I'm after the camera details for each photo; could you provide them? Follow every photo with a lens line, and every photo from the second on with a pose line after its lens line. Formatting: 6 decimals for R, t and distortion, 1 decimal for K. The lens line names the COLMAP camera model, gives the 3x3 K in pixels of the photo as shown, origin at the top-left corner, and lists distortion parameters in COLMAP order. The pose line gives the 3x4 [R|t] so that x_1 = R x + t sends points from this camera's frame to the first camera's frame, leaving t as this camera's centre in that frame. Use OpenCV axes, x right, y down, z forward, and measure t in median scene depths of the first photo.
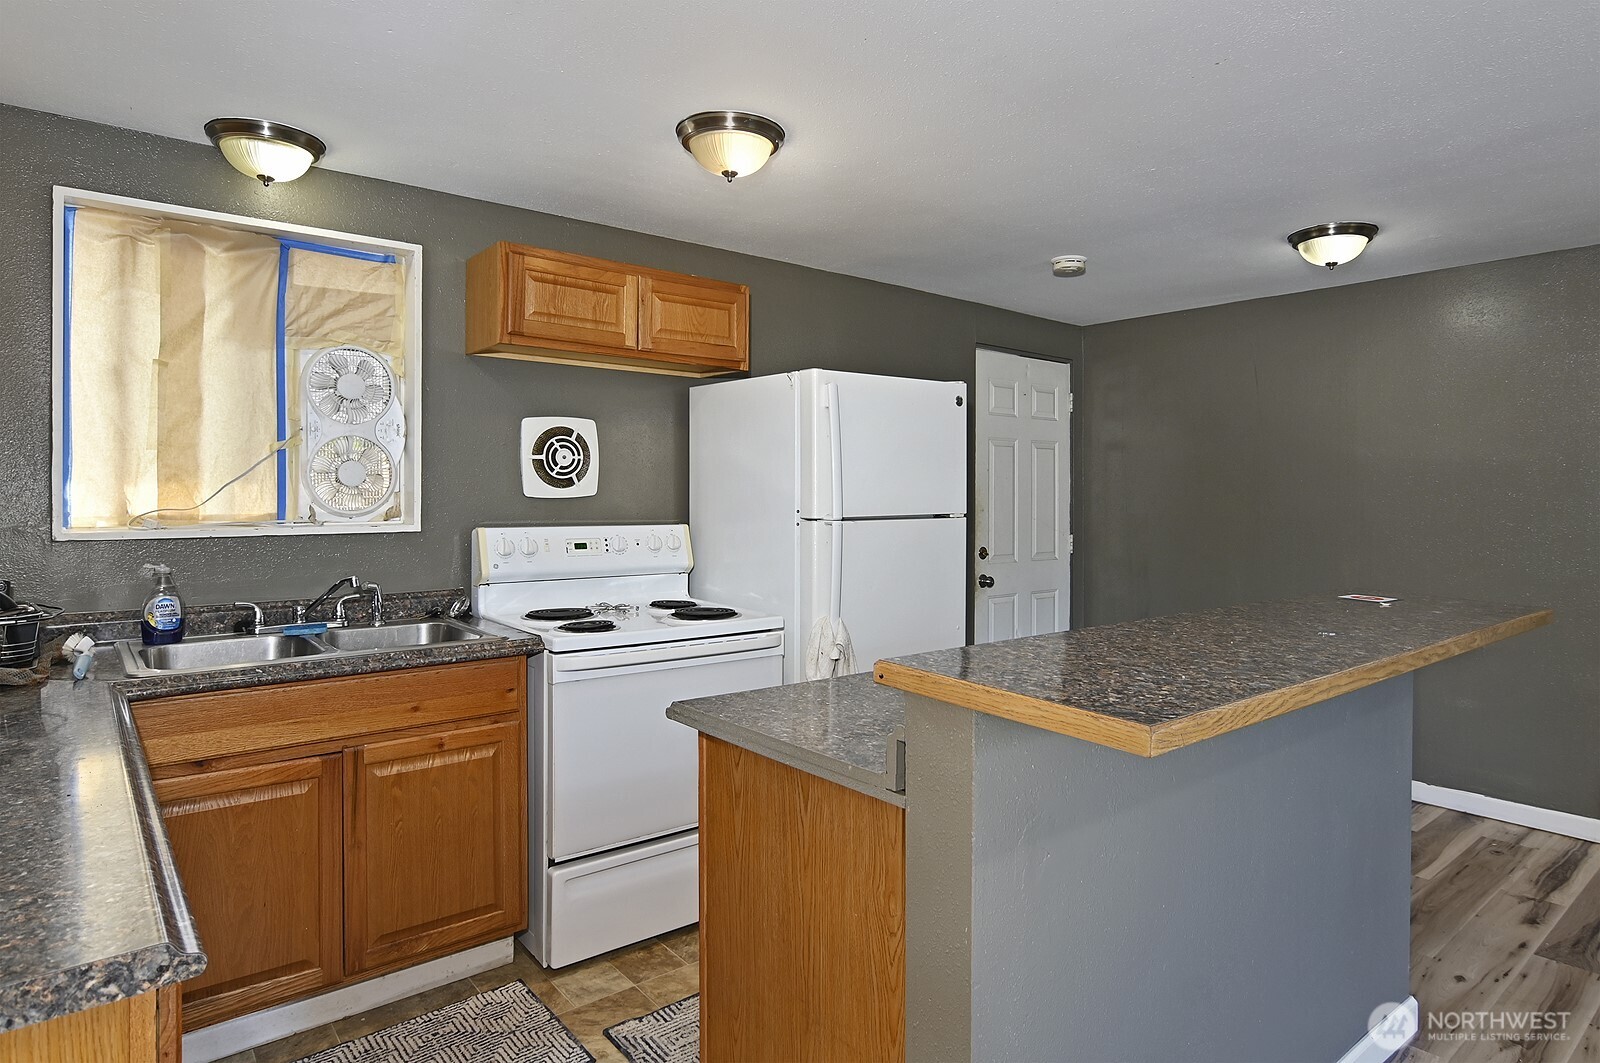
lens RADIAL K [[888.1, 0, 775.1], [0, 888.1, 474.6], [0, 0, 1]] dist [-0.015144, 0.004843]
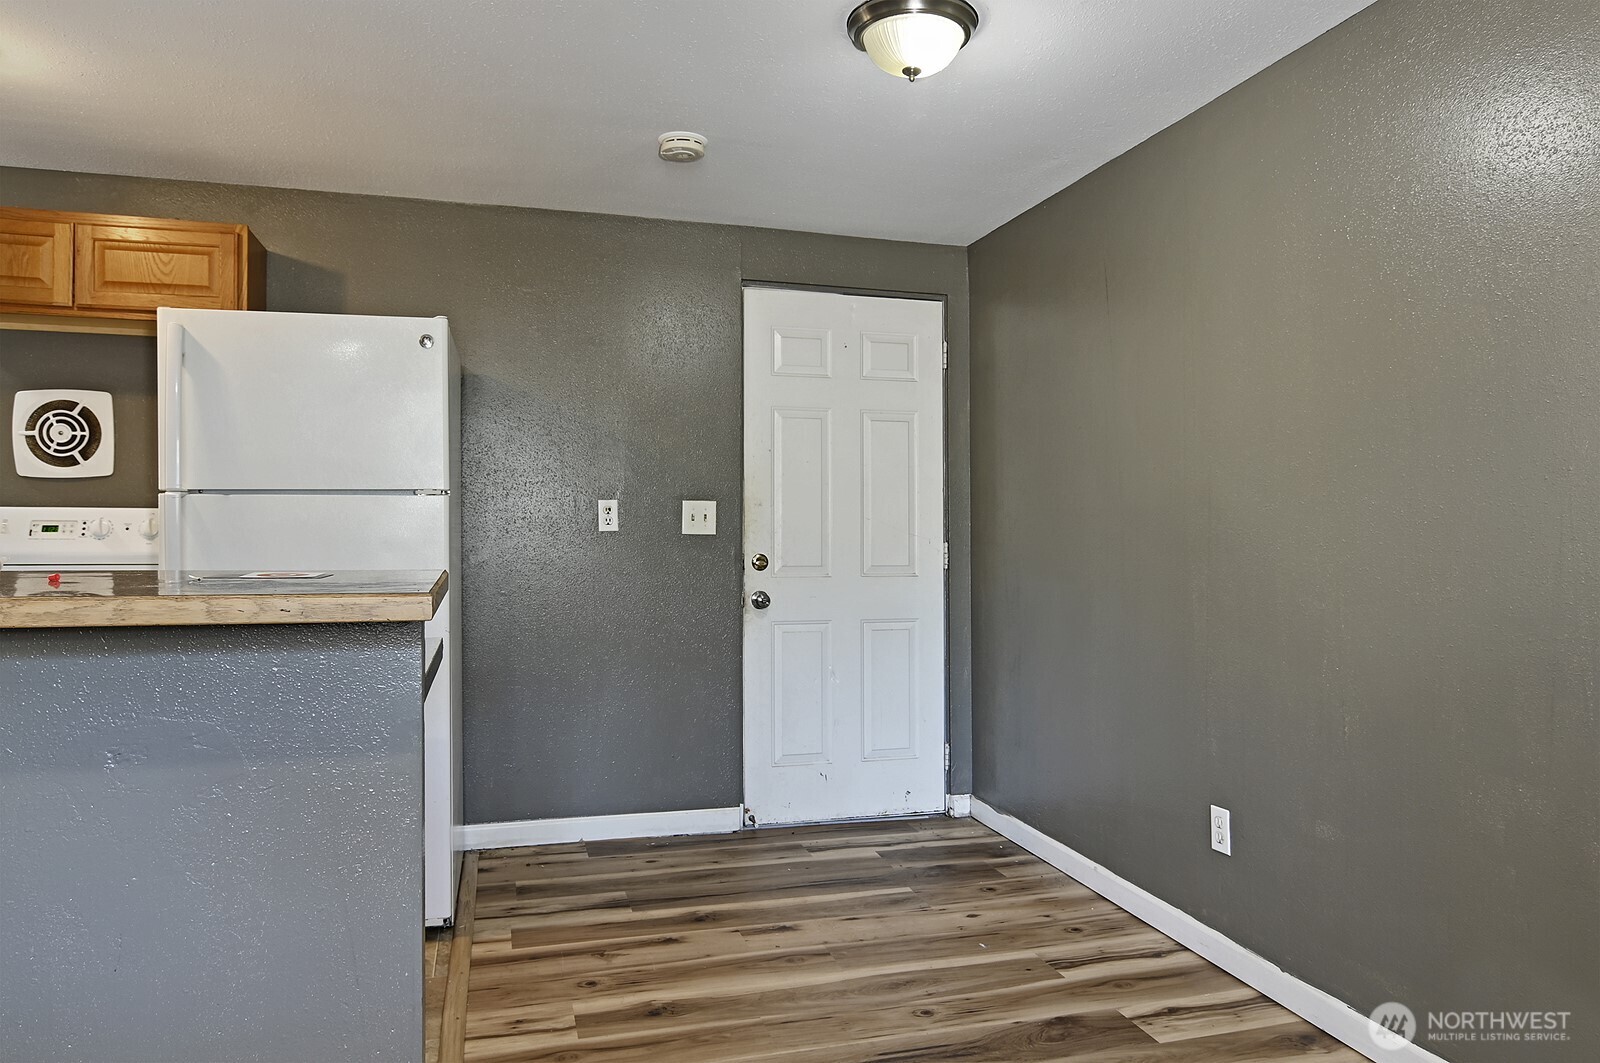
lens RADIAL K [[1014.9, 0, 802.4], [0, 1014.9, 514.7], [0, 0, 1]] dist [-0.005769, -0.002140]
pose [[0.918824, -0.006656, -0.394612, 0.879439], [0.007649, 0.999970, 0.000943, 0.069856], [0.394594, -0.003885, 0.918847, 0.344712]]
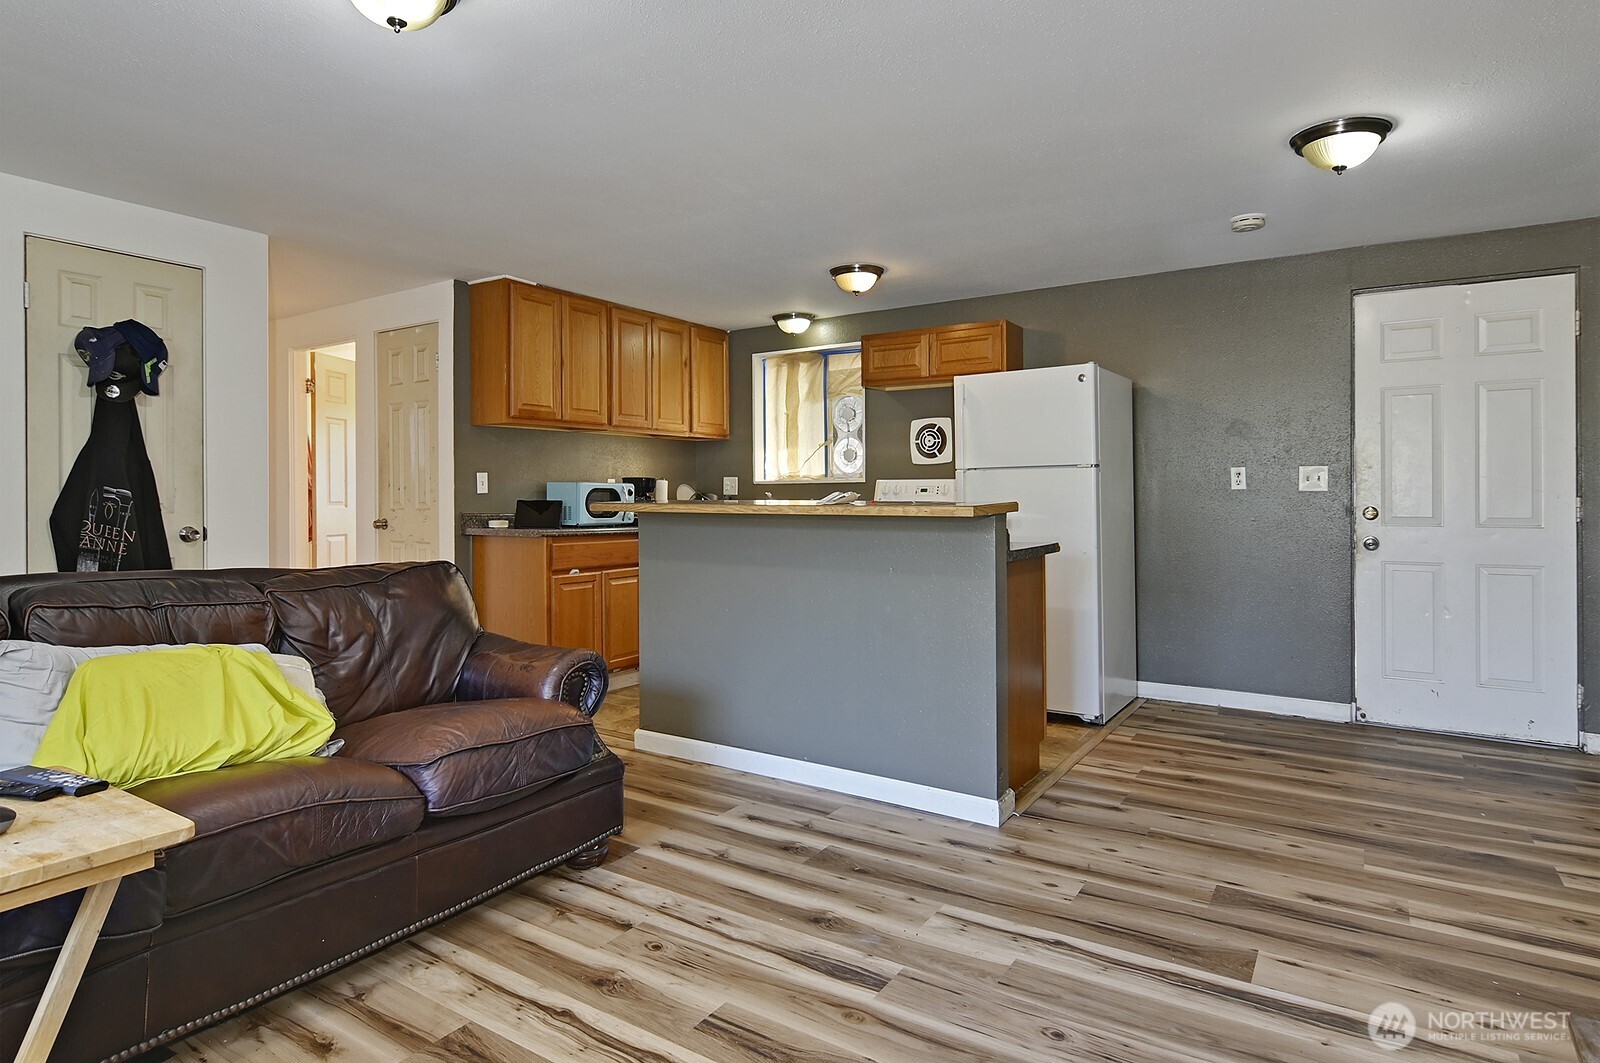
lens RADIAL K [[888.1, 0, 785.8], [0, 888.1, 497.2], [0, 0, 1]] dist [-0.015144, 0.004843]
pose [[0.286735, -0.004479, -0.957999, 1.376828], [0.018852, 0.999822, 0.000968, 0.085651], [0.957824, -0.018337, 0.286768, 0.218750]]
